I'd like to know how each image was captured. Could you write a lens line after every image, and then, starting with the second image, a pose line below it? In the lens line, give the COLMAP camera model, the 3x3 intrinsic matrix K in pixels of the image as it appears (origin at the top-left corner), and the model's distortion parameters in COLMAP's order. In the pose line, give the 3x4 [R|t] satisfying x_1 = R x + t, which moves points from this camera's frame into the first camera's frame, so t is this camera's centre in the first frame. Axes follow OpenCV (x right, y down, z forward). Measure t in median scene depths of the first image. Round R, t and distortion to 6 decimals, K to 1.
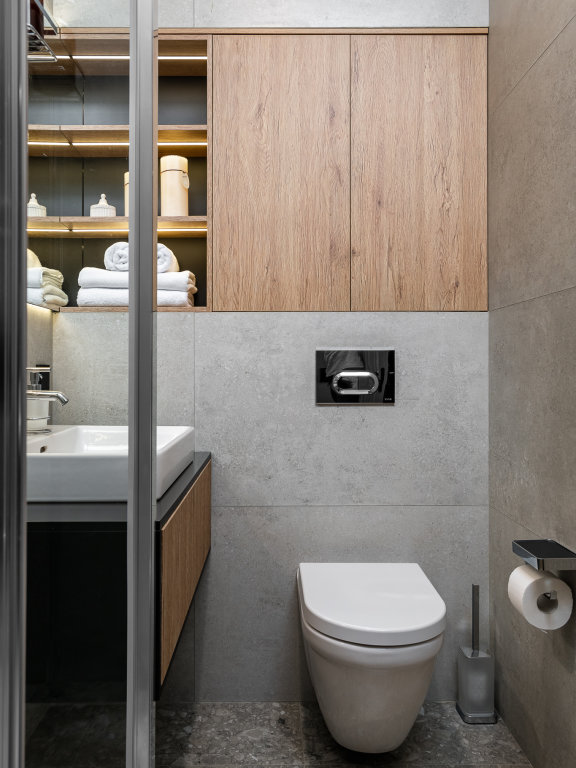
lens RADIAL K [[593.1, 0, 284.6], [0, 593.1, 377.4], [0, 0, 1]] dist [0.012615, -0.000763]
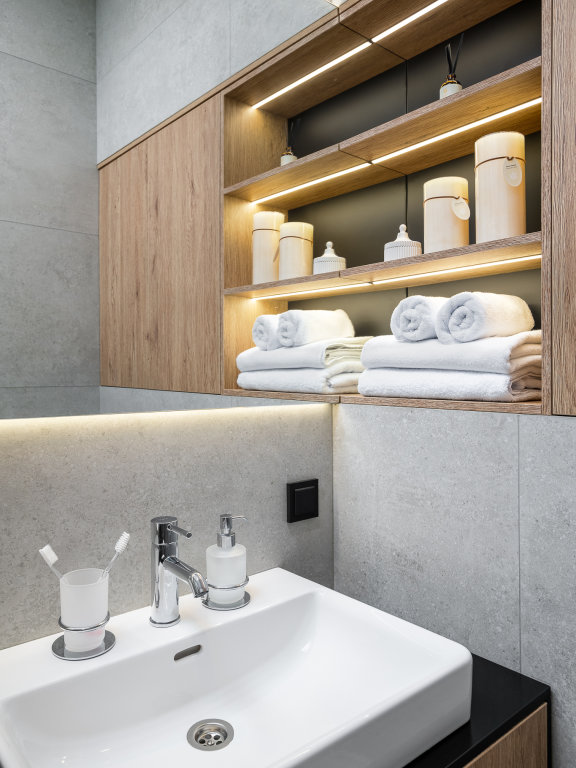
lens RADIAL K [[580.4, 0, 273.6], [0, 580.4, 374.6], [0, 0, 1]] dist [0.024935, -0.006838]
pose [[0.634783, -0.000626, -0.772690, 0.116889], [0.005131, 0.999981, 0.003404, -0.148342], [0.772673, -0.006125, 0.634774, 0.489059]]
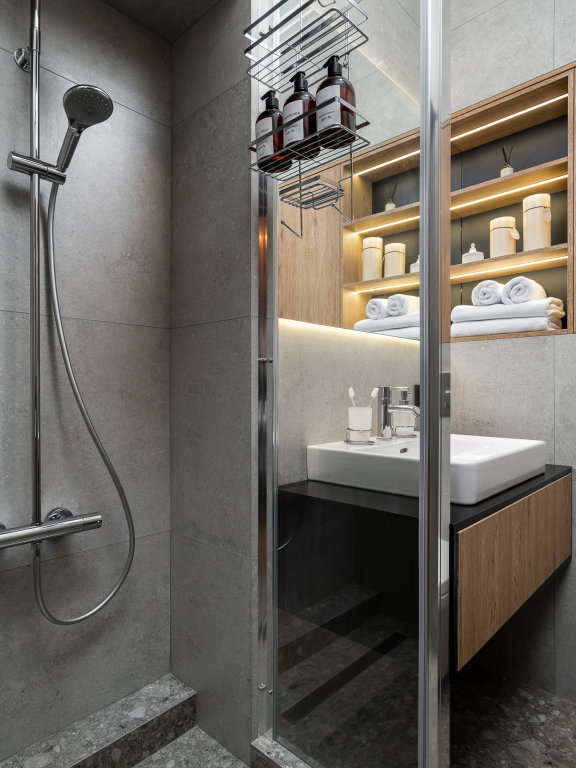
lens RADIAL K [[471.5, 0, 283.0], [0, 471.5, 388.0], [0, 0, 1]] dist [0.009493, 0.002750]
pose [[0.706936, -0.001516, -0.707276, 0.107642], [0.006692, 0.999967, 0.004546, -0.021117], [0.707246, -0.007947, 0.706923, 0.043112]]
